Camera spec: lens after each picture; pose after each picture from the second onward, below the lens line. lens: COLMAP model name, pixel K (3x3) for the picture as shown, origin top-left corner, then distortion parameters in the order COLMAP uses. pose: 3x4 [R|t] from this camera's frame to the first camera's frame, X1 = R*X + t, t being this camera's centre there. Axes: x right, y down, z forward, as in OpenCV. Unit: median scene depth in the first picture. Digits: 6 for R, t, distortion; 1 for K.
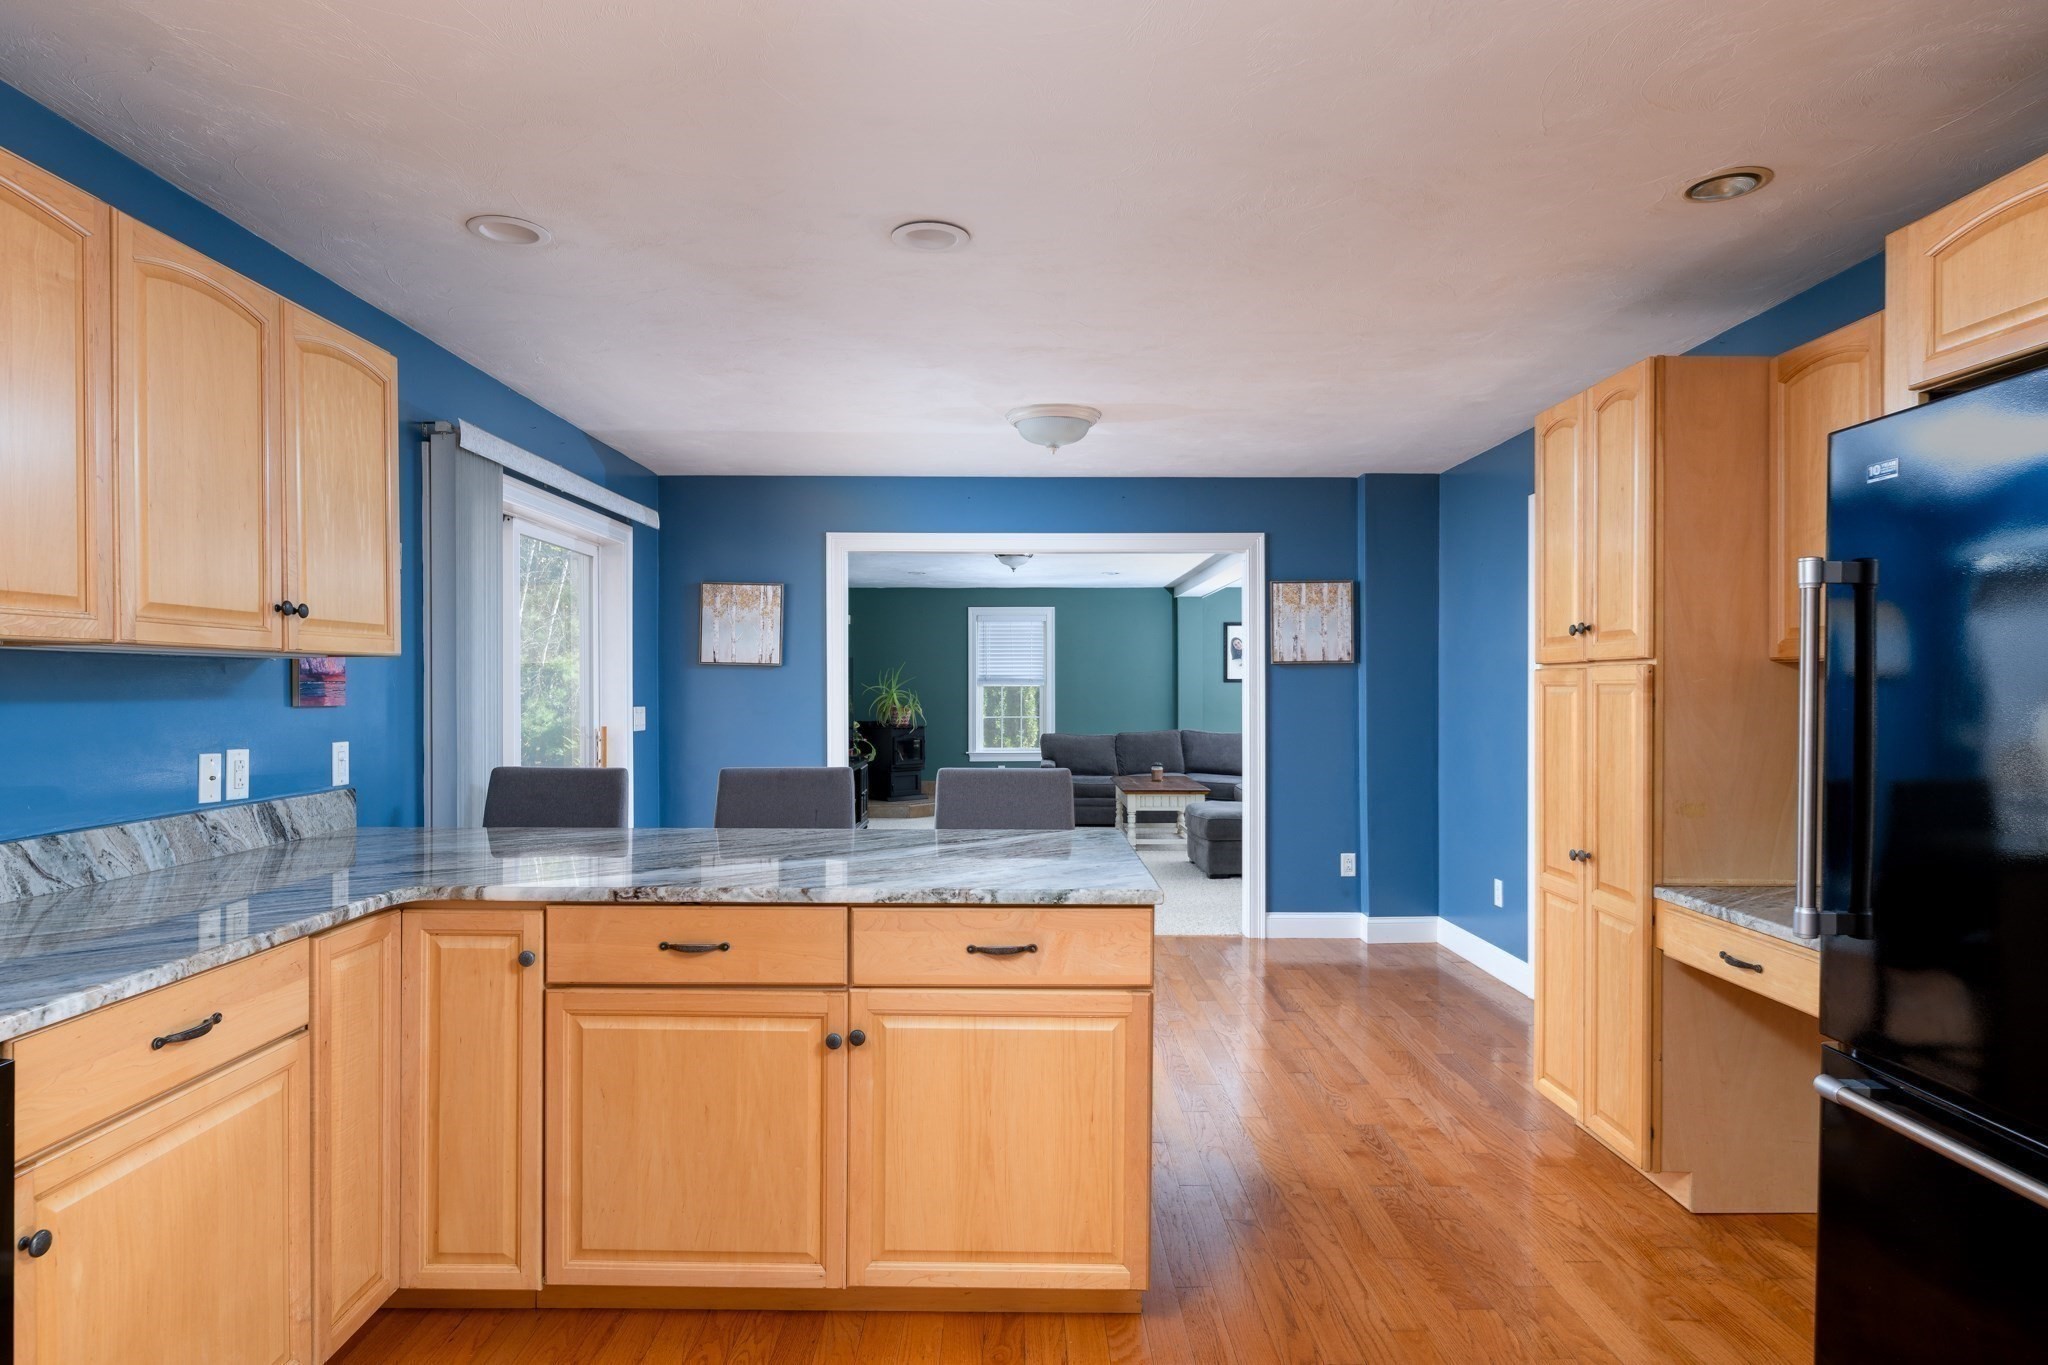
lens RADIAL K [[1146.0, 0, 1015.1], [0, 1146.0, 688.6], [0, 0, 1]] dist [0.000313, -0.001465]
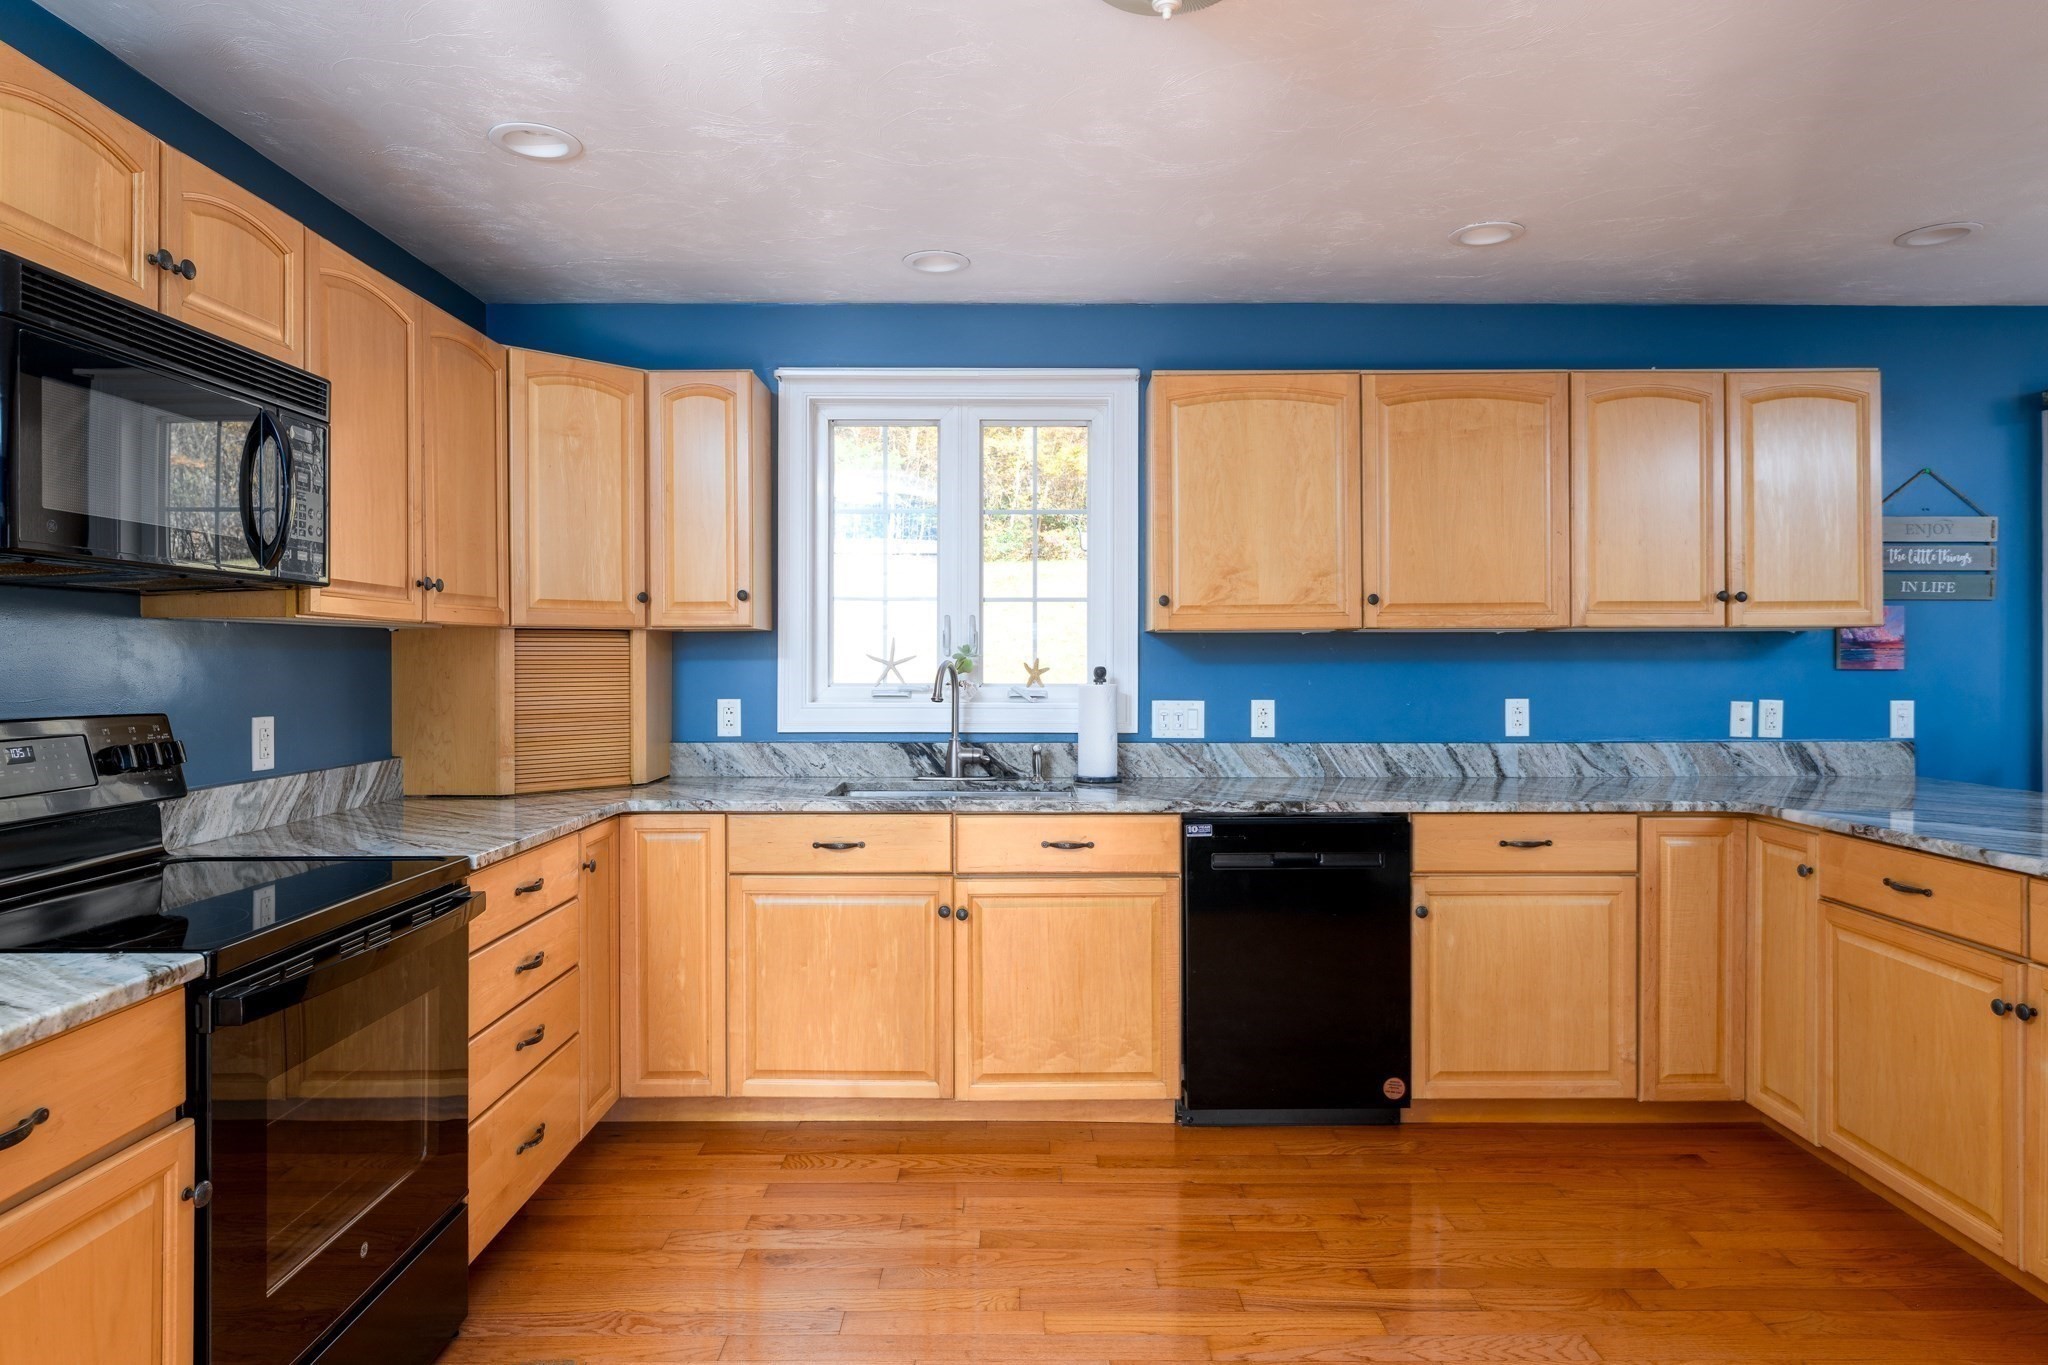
lens RADIAL K [[1217.1, 0, 1029.7], [0, 1217.1, 668.4], [0, 0, 1]] dist [0.008205, 0.000582]
pose [[0.003253, 0.005250, -0.999981, 0.761618], [-0.000093, 0.999986, 0.005250, 0.009066], [0.999995, 0.000076, 0.003254, 0.137591]]
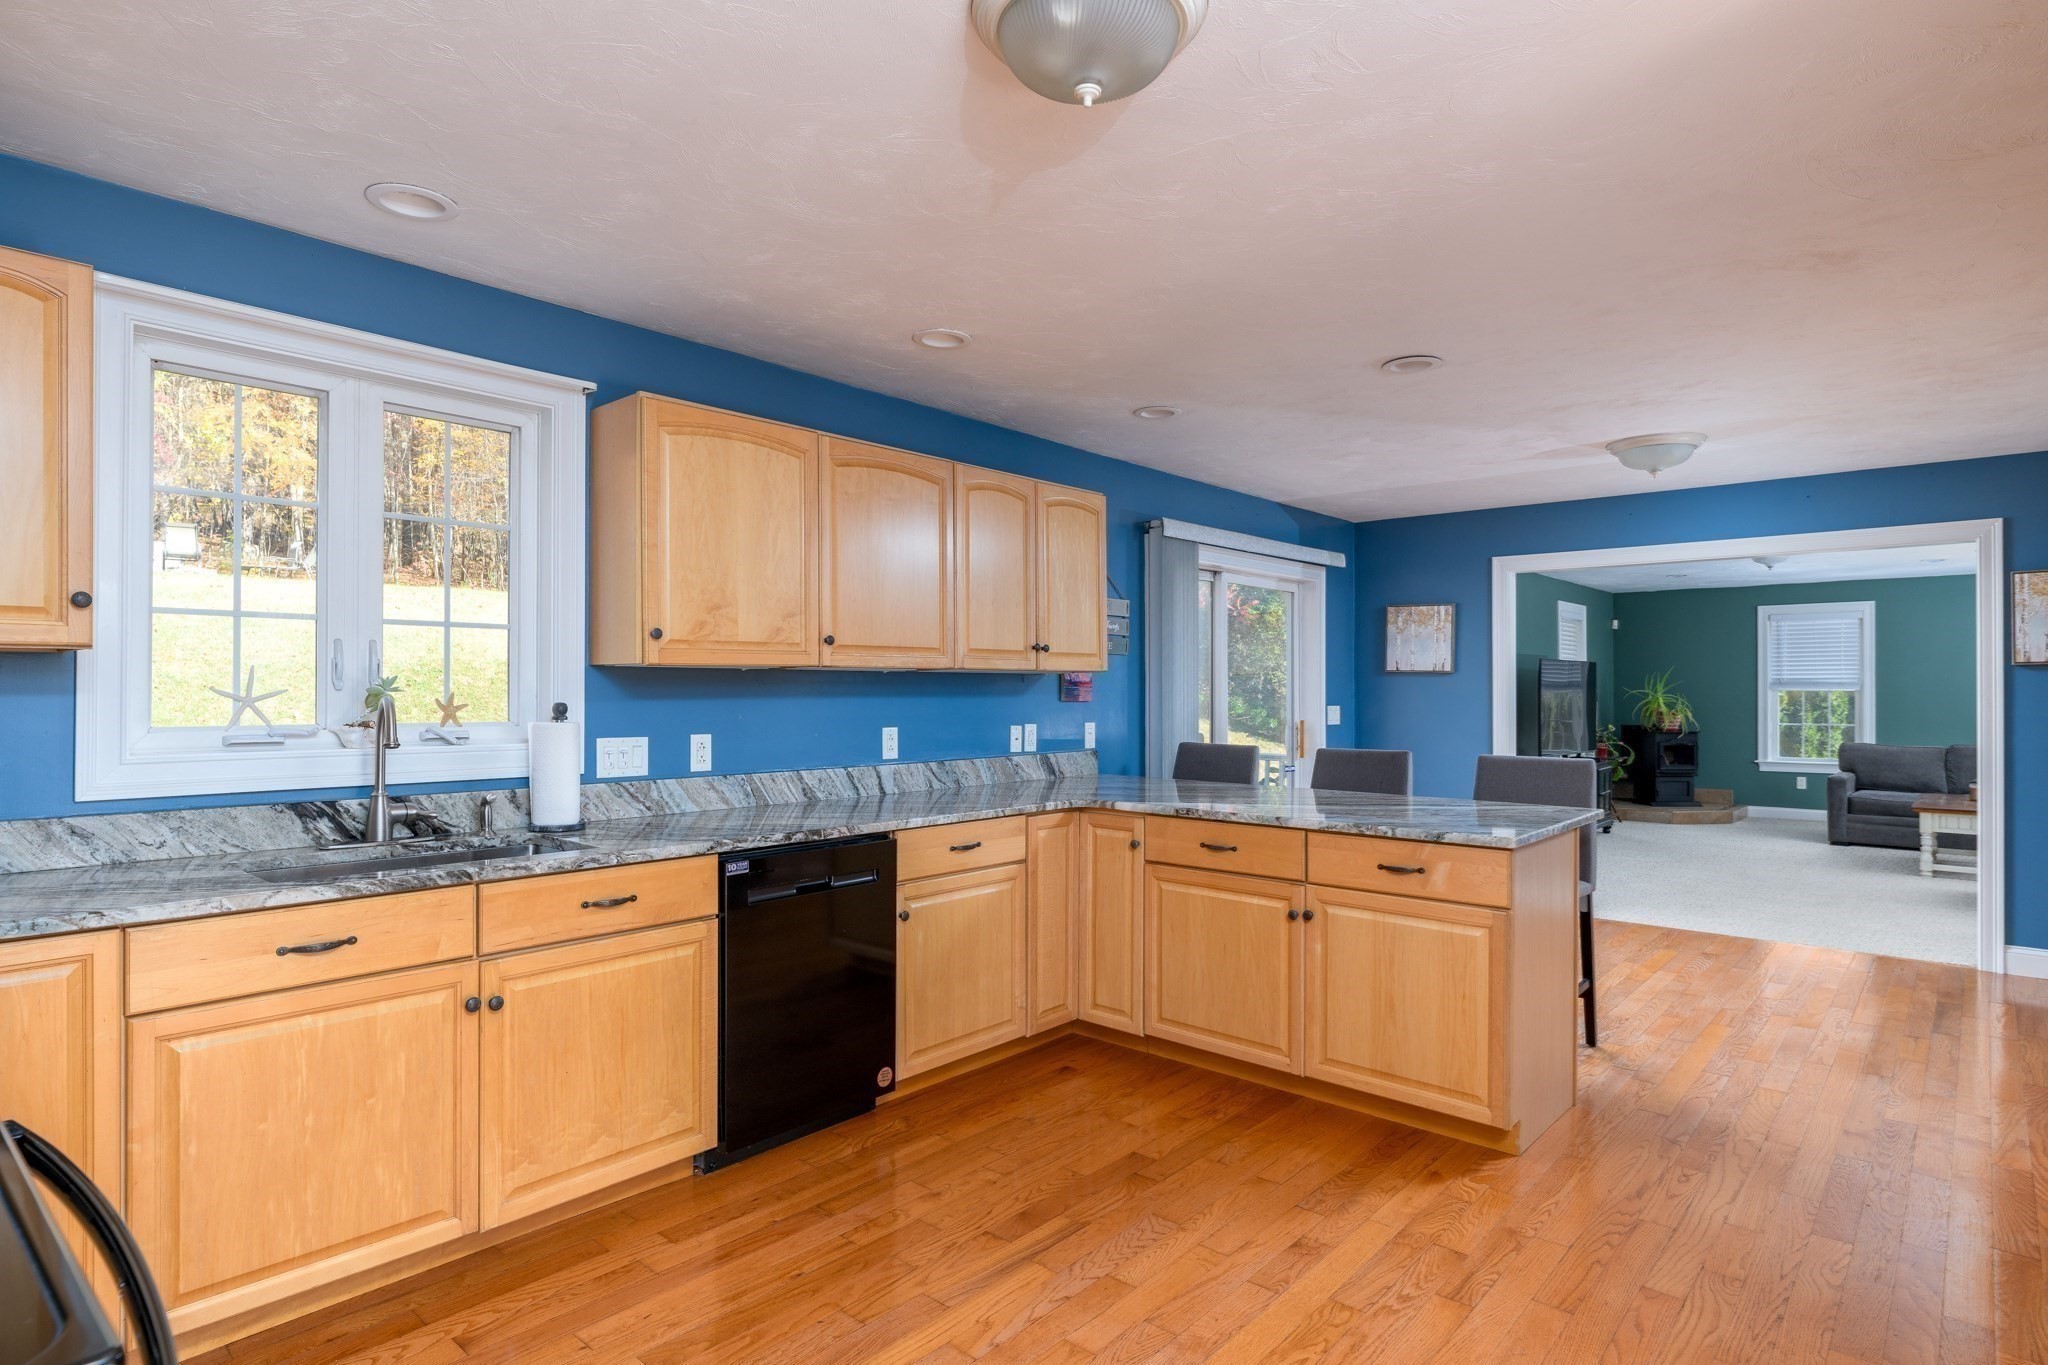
lens RADIAL K [[1094.7, 0, 1026.3], [0, 1094.7, 688.2], [0, 0, 1]] dist [0.005935, 0.000801]
pose [[0.749808, -0.000927, -0.661655, 0.479705], [-0.001959, 0.999992, -0.003620, 0.002494], [0.661653, 0.004011, 0.749800, -0.315634]]
